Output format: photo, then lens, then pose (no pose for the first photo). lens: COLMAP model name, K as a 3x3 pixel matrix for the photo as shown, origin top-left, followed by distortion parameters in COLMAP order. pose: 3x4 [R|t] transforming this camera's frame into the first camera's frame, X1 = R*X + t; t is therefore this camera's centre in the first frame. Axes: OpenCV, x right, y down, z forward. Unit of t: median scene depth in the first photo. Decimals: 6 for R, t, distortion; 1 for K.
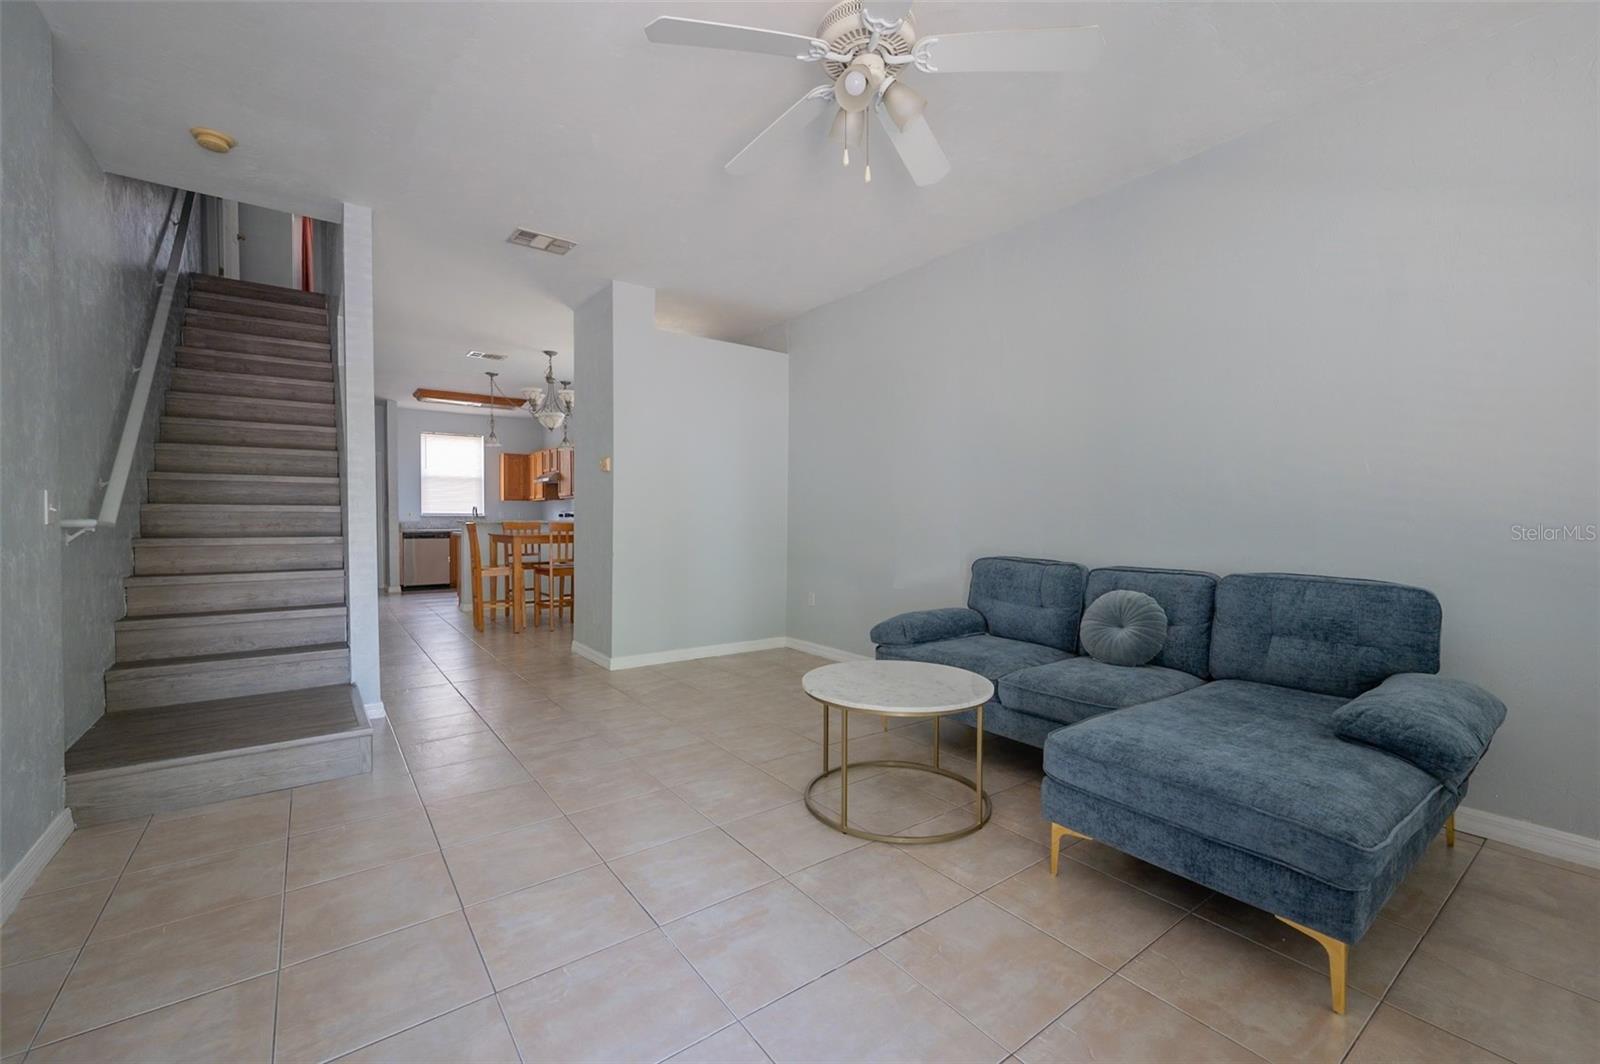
lens RADIAL K [[655.1, 0, 805.3], [0, 655.1, 530.3], [0, 0, 1]] dist [-0.000124, 0.000037]
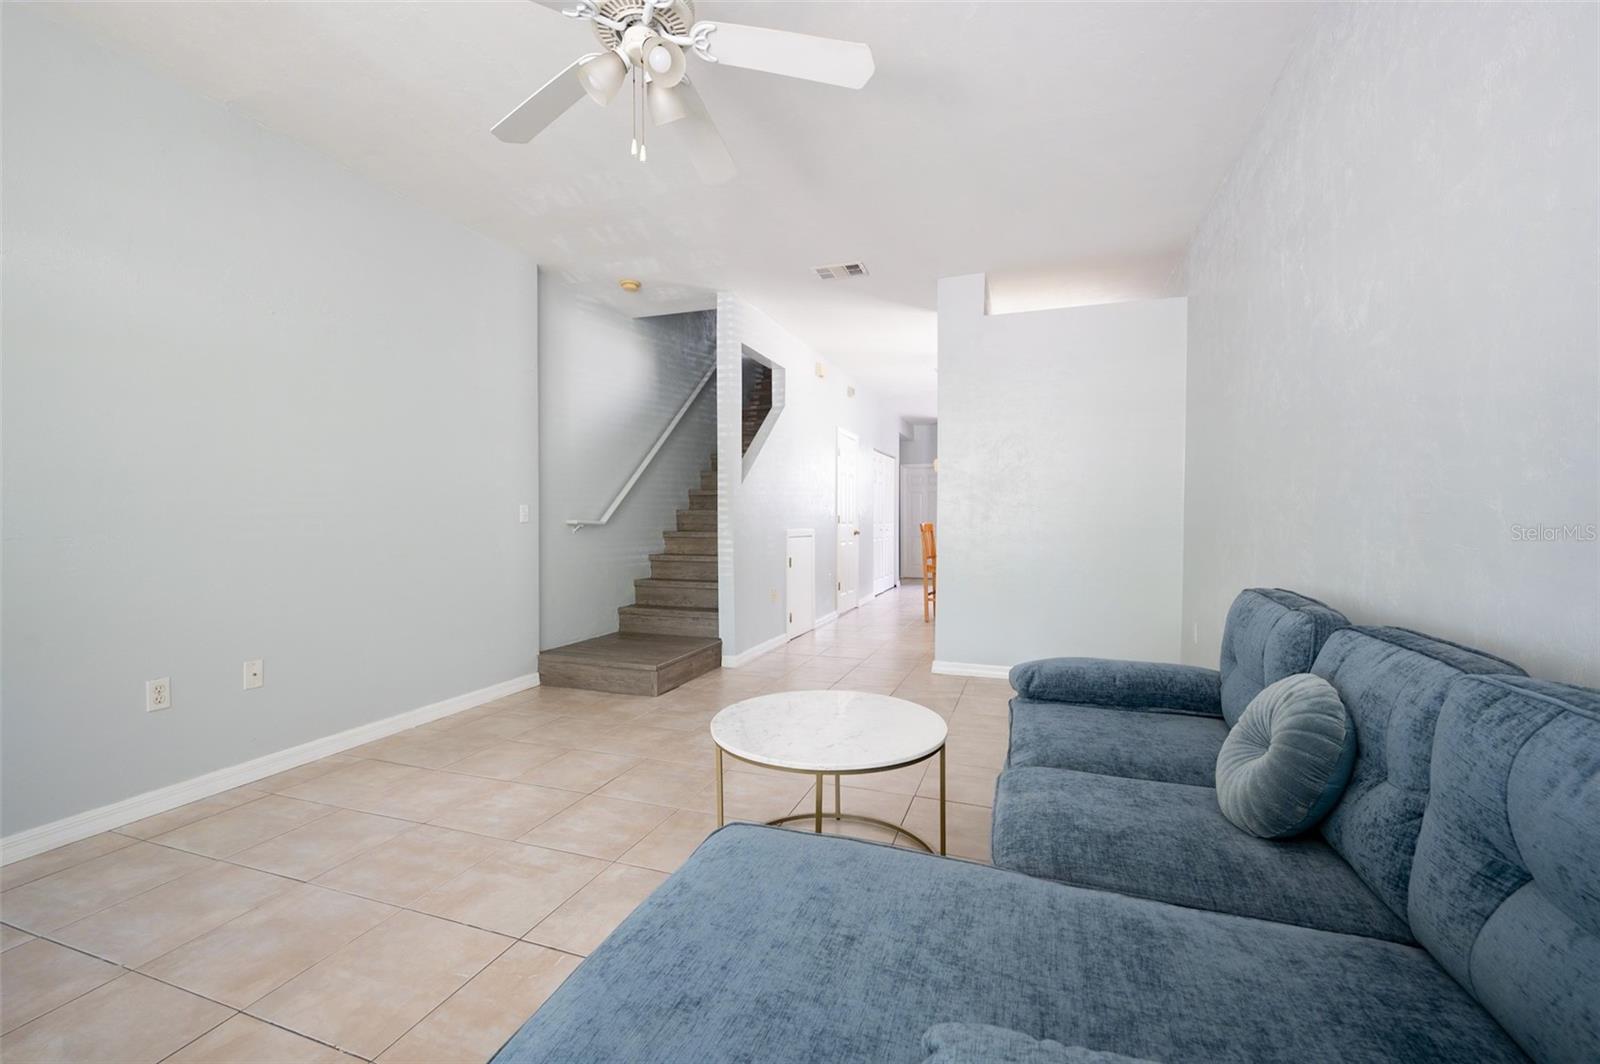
lens RADIAL K [[655.1, 0, 805.3], [0, 655.1, 530.3], [0, 0, 1]] dist [-0.000124, 0.000037]
pose [[0.561654, 0.016404, -0.827210, 0.966865], [-0.017347, 0.999817, 0.008048, -0.016377], [0.827190, 0.009829, 0.561836, 0.635378]]
